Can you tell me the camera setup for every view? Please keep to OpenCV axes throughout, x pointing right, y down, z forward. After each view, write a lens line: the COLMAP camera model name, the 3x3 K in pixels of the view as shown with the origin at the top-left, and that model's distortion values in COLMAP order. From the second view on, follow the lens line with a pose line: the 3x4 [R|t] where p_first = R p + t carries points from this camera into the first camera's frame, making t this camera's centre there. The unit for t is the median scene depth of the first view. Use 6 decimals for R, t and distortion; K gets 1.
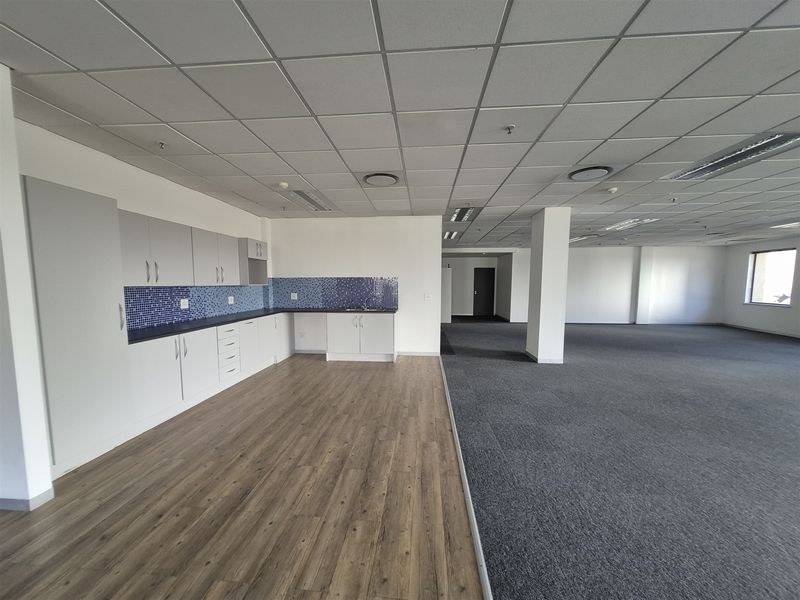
lens RADIAL K [[314.5, 0, 397.8], [0, 314.5, 308.1], [0, 0, 1]] dist [0.004696, -0.000366]
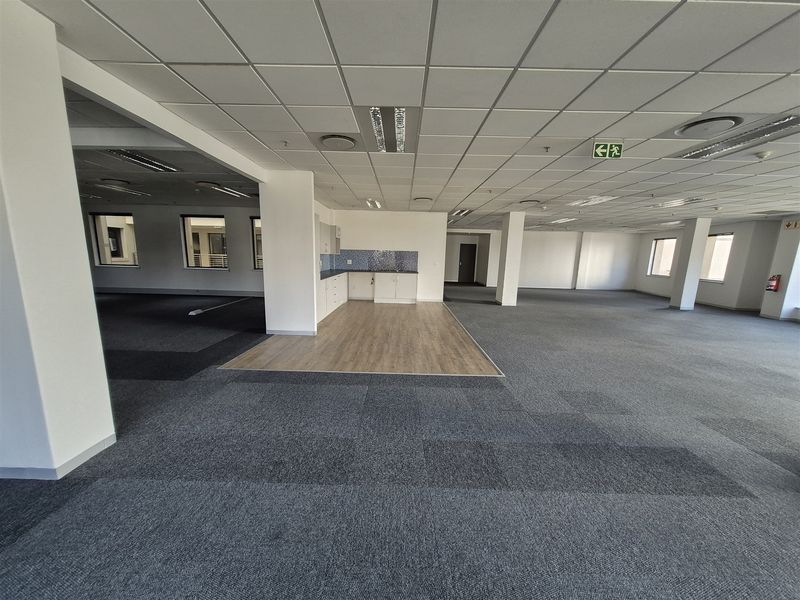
lens RADIAL K [[314.5, 0, 397.8], [0, 314.5, 308.1], [0, 0, 1]] dist [0.004696, -0.000366]
pose [[0.997389, 0.013828, 0.070877, -0.167439], [-0.020242, 0.995683, 0.090584, 0.035215], [-0.069318, -0.091782, 0.993364, -0.463325]]
